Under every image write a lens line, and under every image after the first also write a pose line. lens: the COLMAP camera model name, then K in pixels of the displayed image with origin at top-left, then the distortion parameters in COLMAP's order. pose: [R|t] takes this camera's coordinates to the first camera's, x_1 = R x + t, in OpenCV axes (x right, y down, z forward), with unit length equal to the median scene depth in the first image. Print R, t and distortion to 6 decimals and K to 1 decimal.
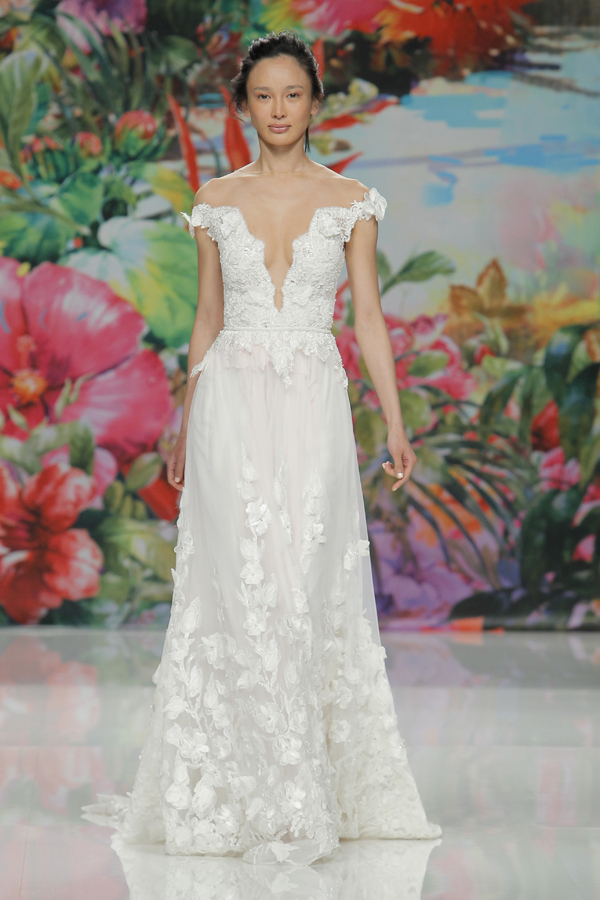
lens RADIAL K [[6706.3, 0, 299.9], [0, 6706.3, 447.9], [0, 0, 1]] dist [1.400682, 0.000000]
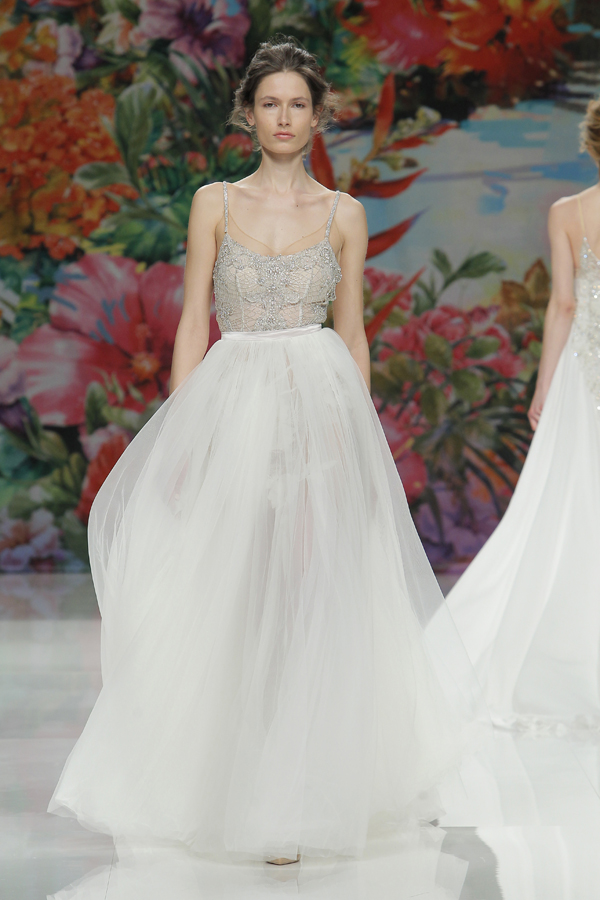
lens RADIAL K [[6706.3, 0, 304.0], [0, 6706.3, 447.3], [0, 0, 1]] dist [1.400682, 0.000000]
pose [[0.999946, 0.000789, -0.010390, -0.000065], [-0.000763, 0.999996, 0.002591, 0.002000], [0.010392, -0.002583, 0.999943, -0.181189]]
